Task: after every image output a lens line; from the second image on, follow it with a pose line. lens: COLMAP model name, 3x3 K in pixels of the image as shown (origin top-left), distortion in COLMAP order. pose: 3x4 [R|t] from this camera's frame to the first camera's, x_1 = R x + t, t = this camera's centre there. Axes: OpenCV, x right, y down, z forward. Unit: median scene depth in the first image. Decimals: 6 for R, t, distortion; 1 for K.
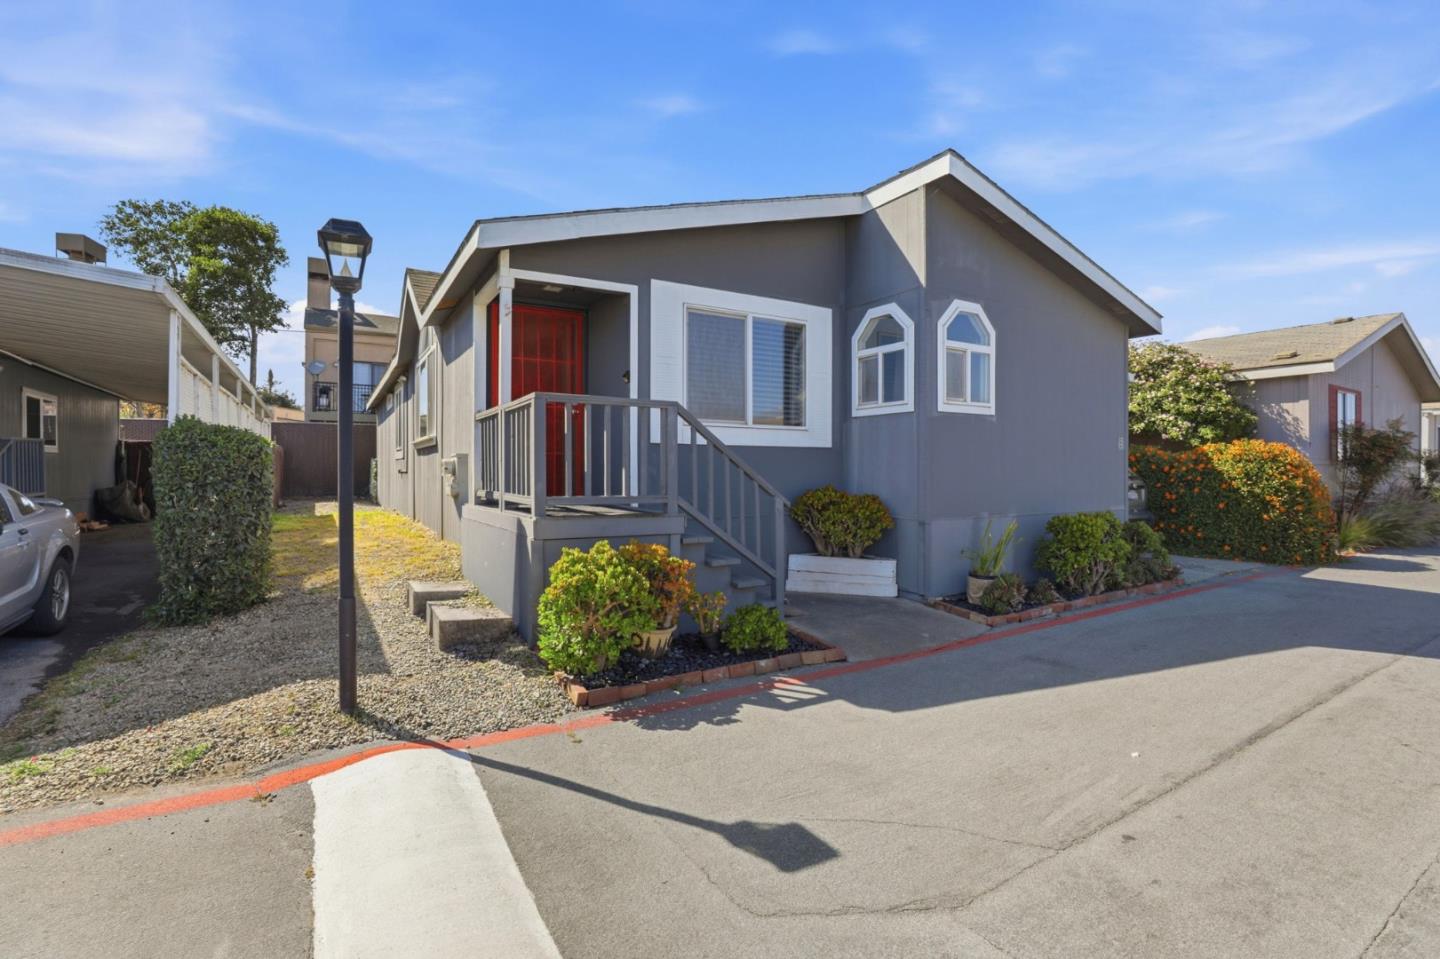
lens RADIAL K [[651.6, 0, 720.0], [0, 651.6, 479.5], [0, 0, 1]] dist [-0.026754, 0.000531]
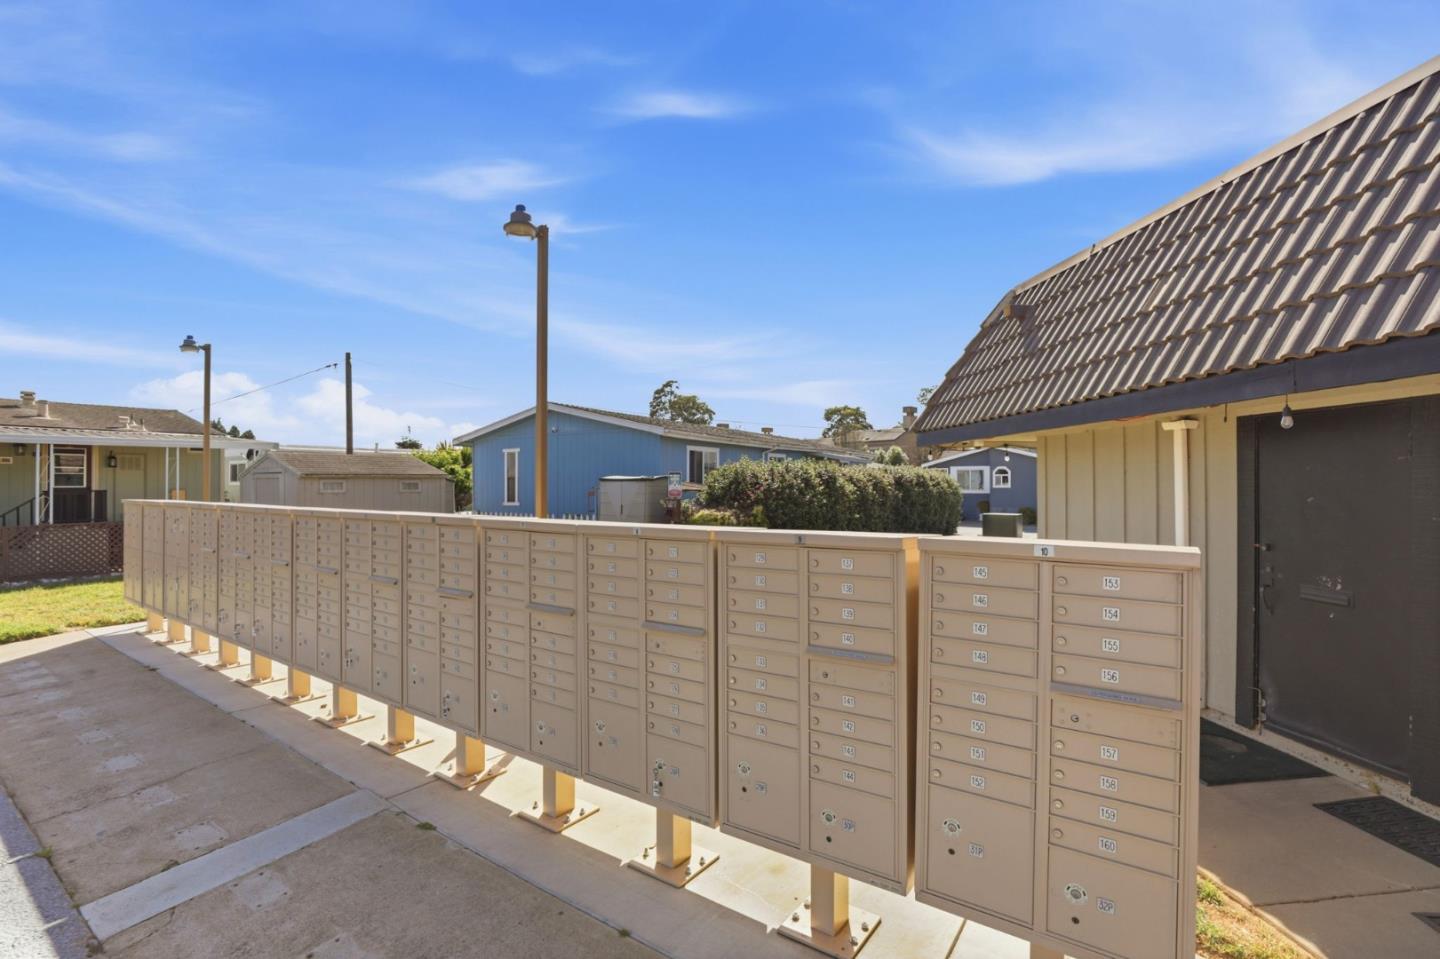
lens RADIAL K [[646.1, 0, 716.7], [0, 646.1, 487.0], [0, 0, 1]] dist [-0.000255, -0.000062]
pose [[0.408654, 0.001140, -0.912689, 4.679958], [-0.009633, 0.999949, -0.003064, -0.077502], [0.912638, 0.010044, 0.408644, -3.600223]]
